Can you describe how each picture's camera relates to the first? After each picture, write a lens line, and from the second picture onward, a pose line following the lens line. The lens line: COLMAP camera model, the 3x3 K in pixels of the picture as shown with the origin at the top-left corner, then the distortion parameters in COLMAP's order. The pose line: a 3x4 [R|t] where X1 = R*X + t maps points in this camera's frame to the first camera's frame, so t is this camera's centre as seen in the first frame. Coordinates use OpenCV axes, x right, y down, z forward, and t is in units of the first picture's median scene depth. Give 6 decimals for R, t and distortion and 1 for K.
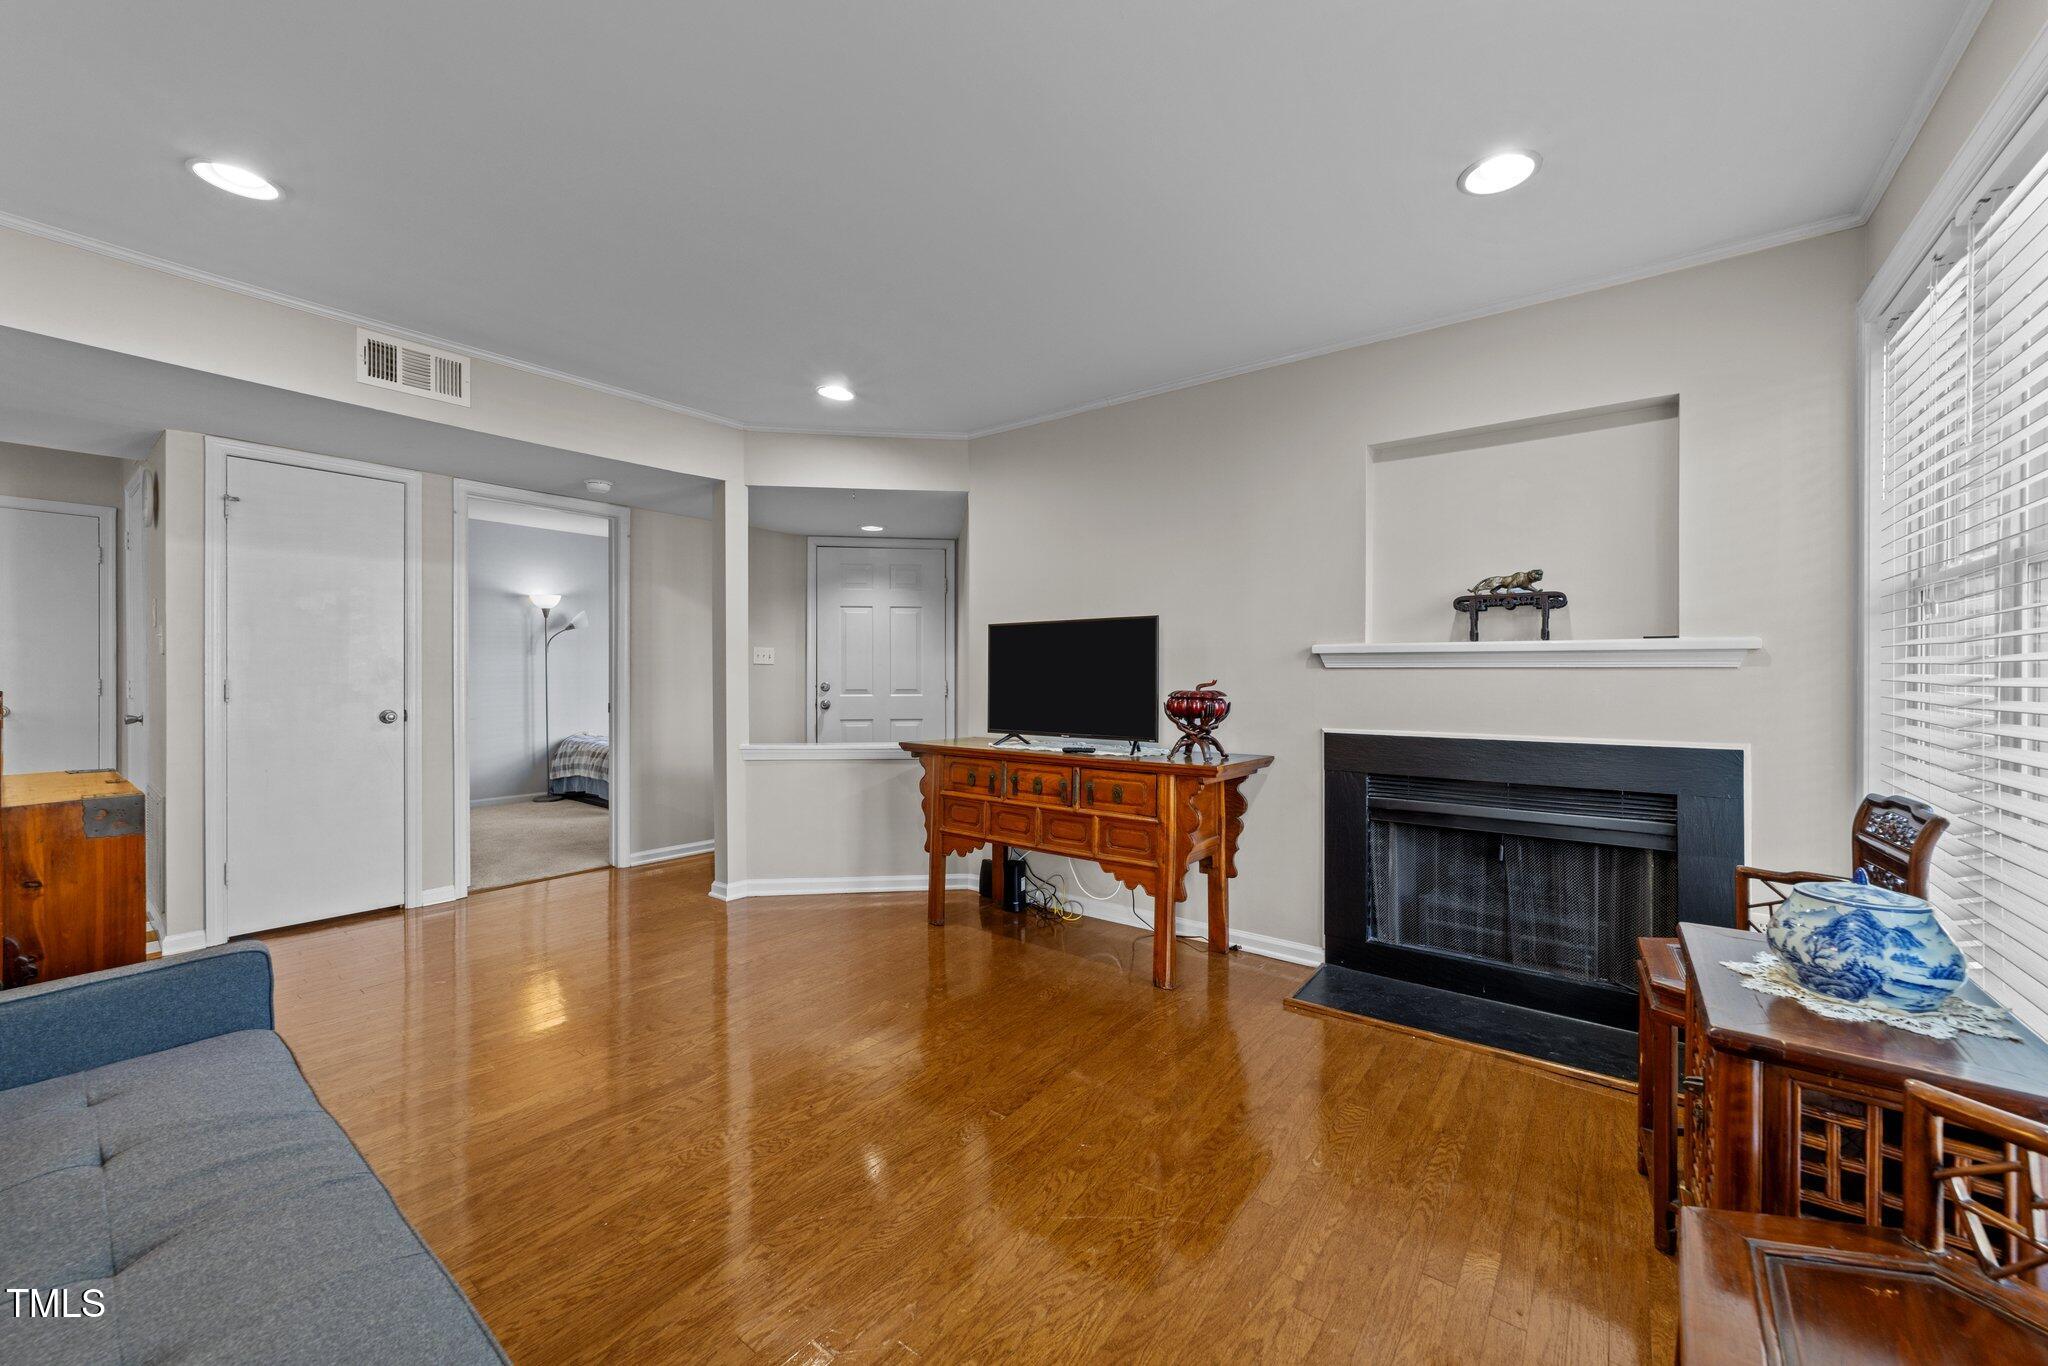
lens RADIAL K [[787.4, 0, 1016.7], [0, 787.4, 677.5], [0, 0, 1]] dist [-0.001048, -0.000019]
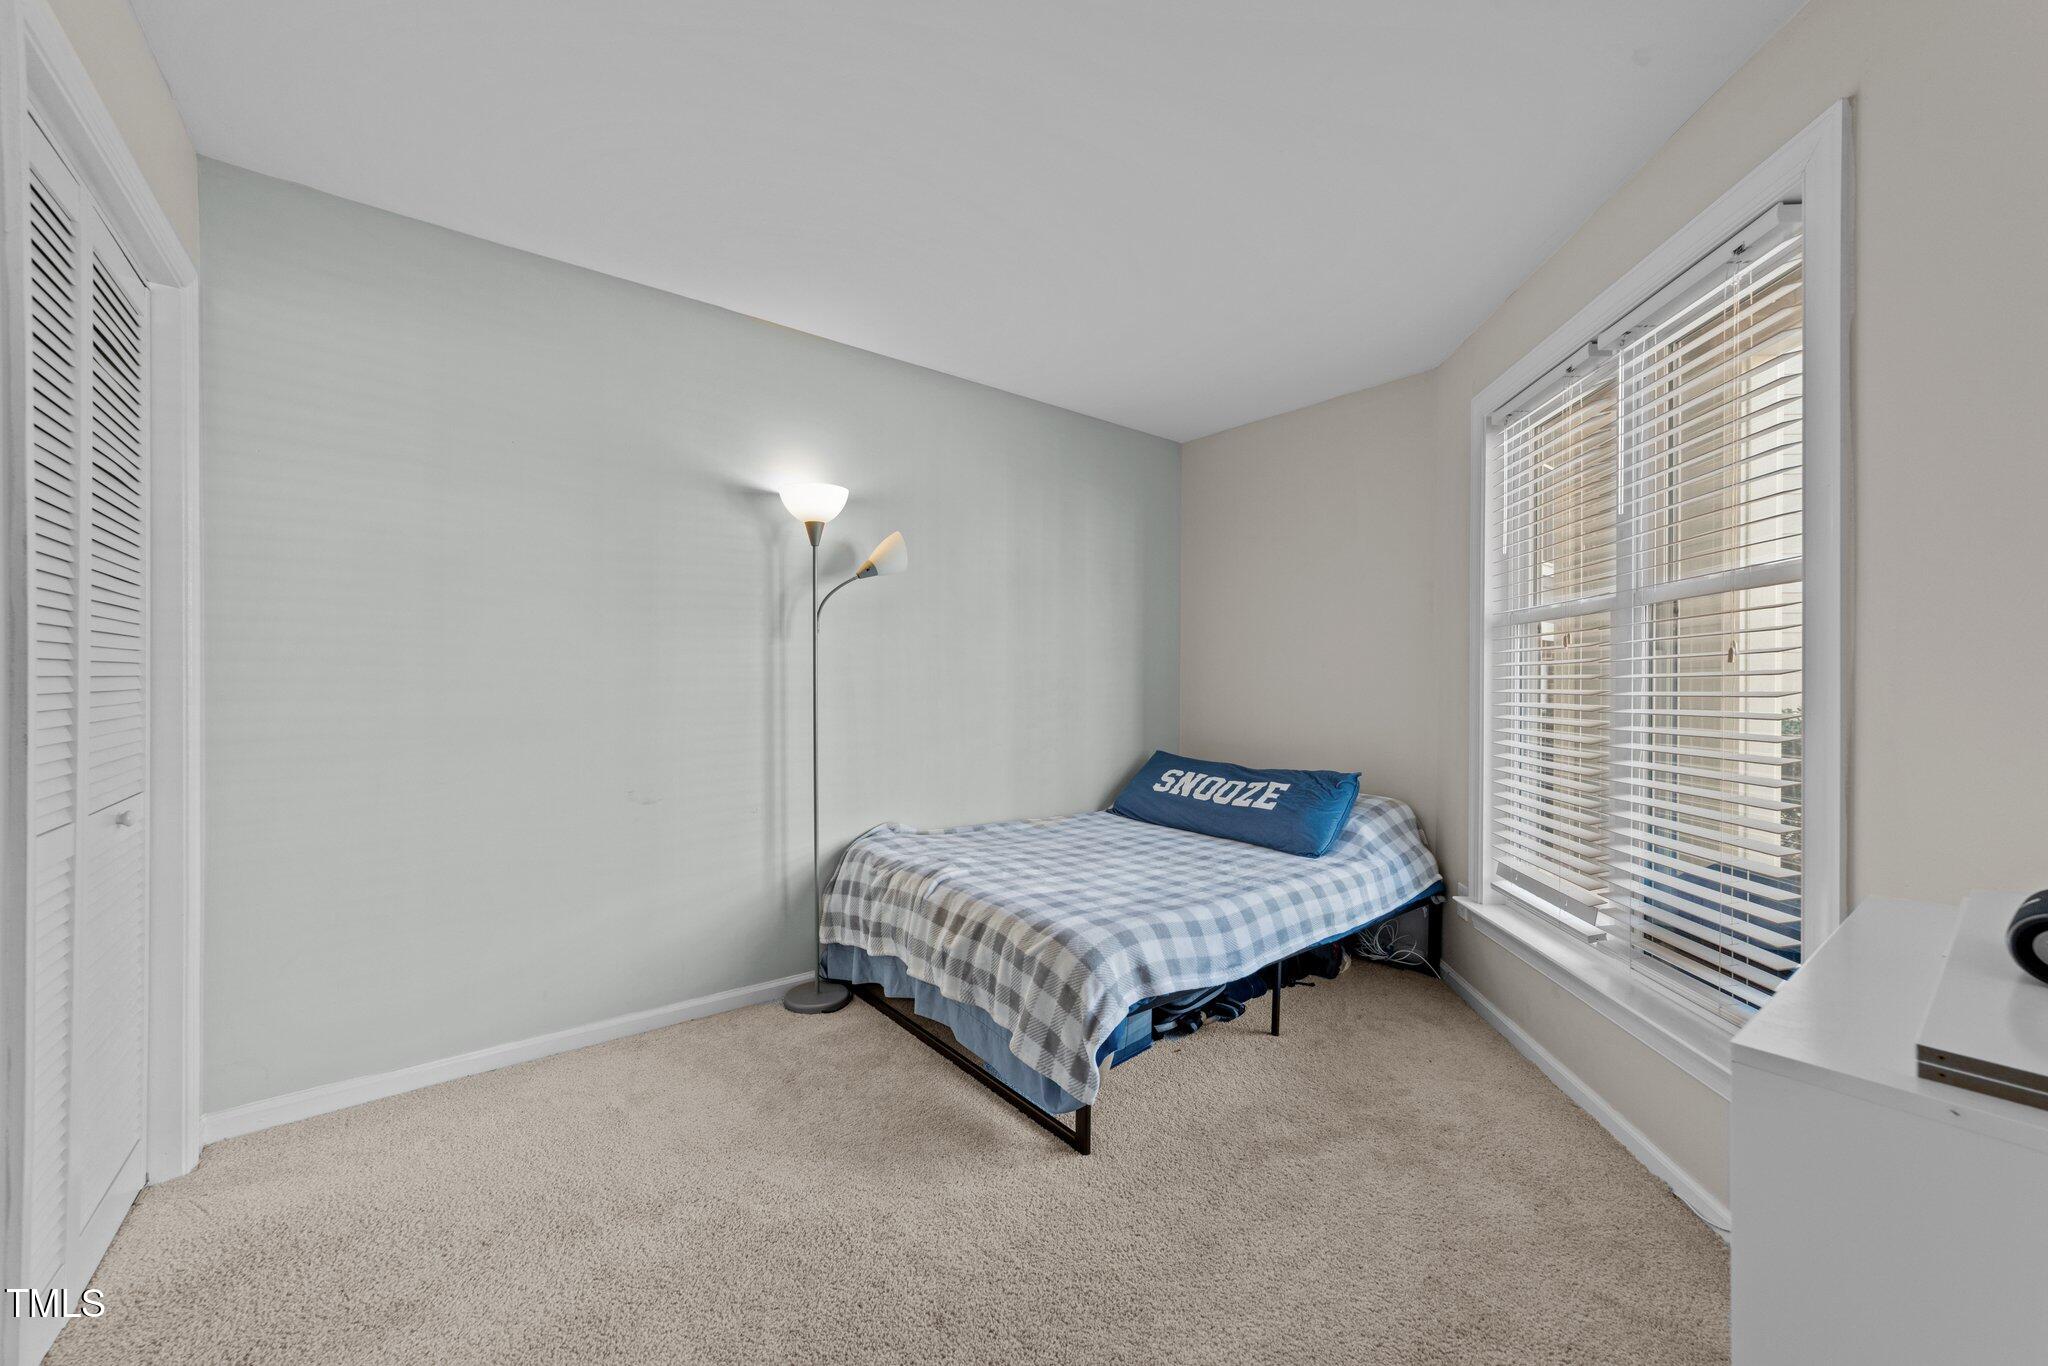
lens RADIAL K [[787.4, 0, 1028.8], [0, 787.4, 684.7], [0, 0, 1]] dist [-0.001048, -0.000019]
pose [[0.971529, 0.000219, -0.236919, -0.396293], [-0.000759, 0.999997, -0.002184, -0.005120], [0.236918, 0.002302, 0.971527, 0.635533]]
